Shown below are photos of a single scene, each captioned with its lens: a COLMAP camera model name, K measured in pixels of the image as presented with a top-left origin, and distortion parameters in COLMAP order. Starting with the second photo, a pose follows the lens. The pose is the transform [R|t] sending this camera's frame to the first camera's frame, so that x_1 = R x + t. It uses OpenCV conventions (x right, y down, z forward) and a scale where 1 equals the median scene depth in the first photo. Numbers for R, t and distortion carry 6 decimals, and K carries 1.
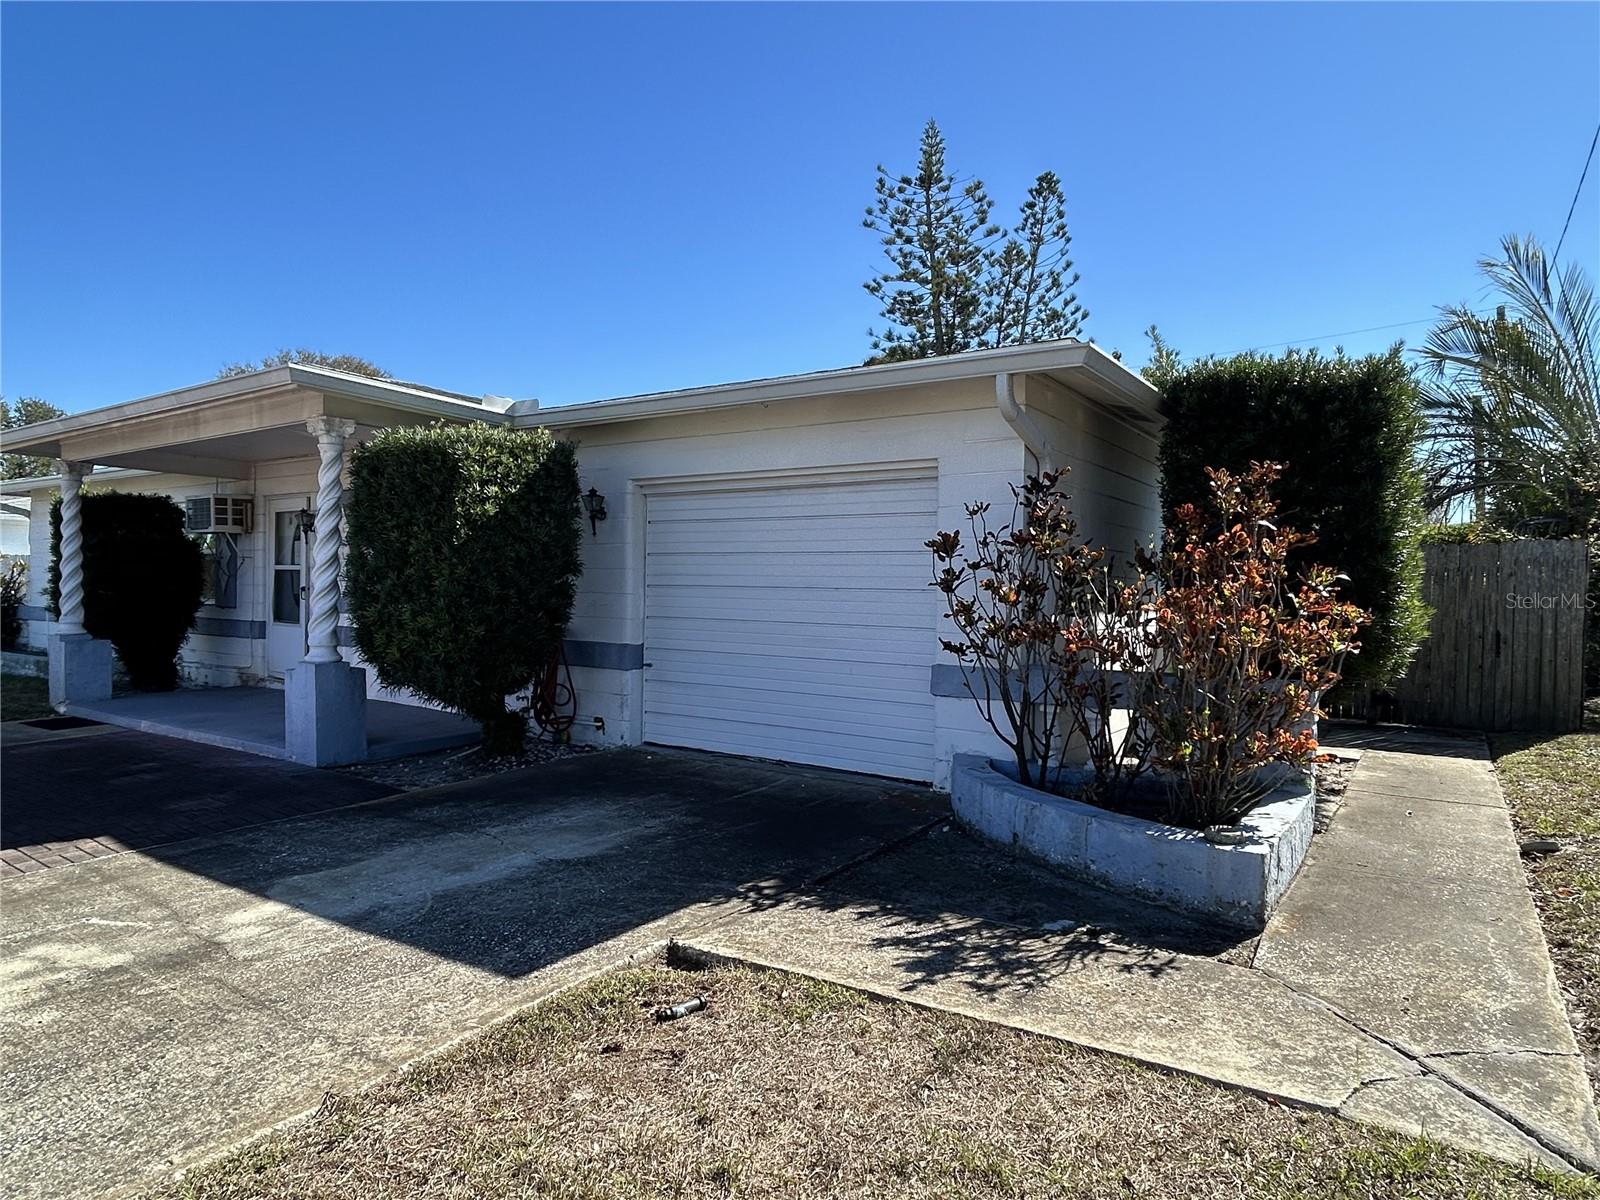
lens RADIAL K [[971.1, 0, 786.9], [0, 971.1, 599.9], [0, 0, 1]] dist [-0.004604, 0.002199]
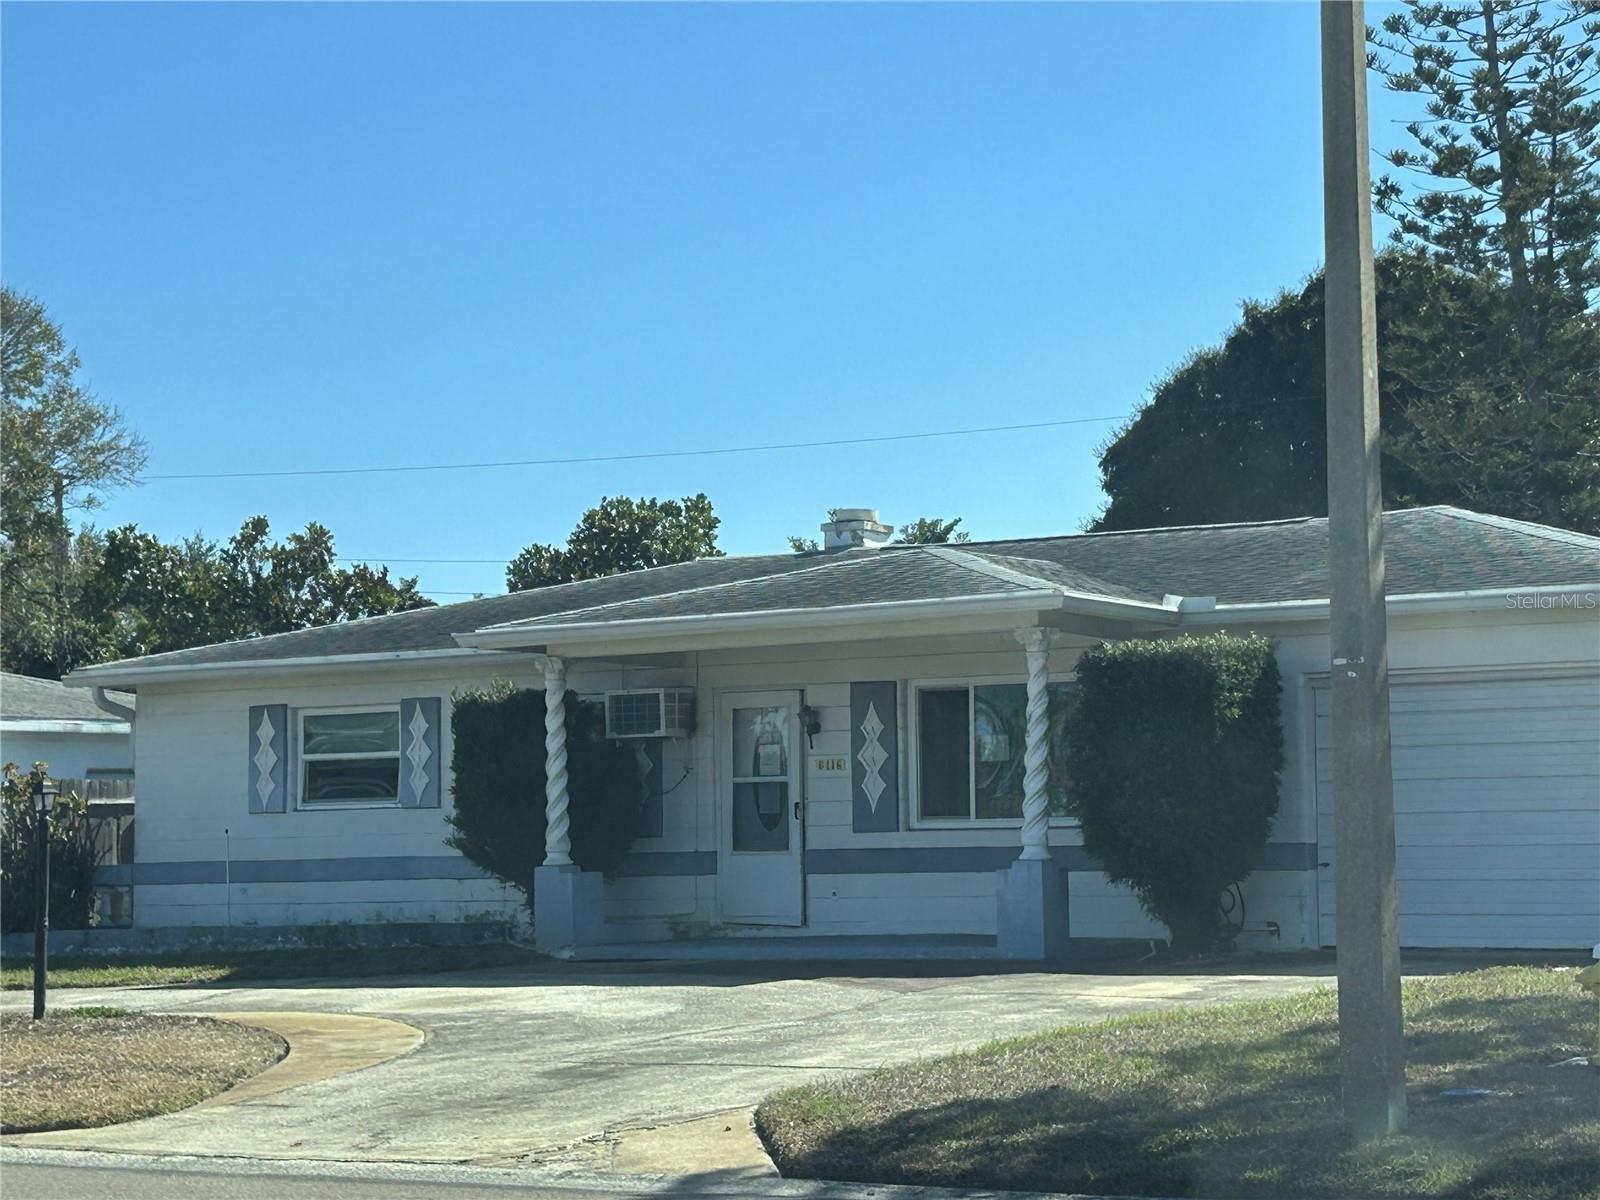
lens RADIAL K [[3669.3, 0, 792.0], [0, 3669.3, 618.8], [0, 0, 1]] dist [0.237220, 0.000000]
pose [[0.999631, -0.026697, -0.005091, -0.693850], [0.026182, 0.996193, -0.083148, 0.123086], [0.007291, 0.082984, 0.996524, -2.860755]]
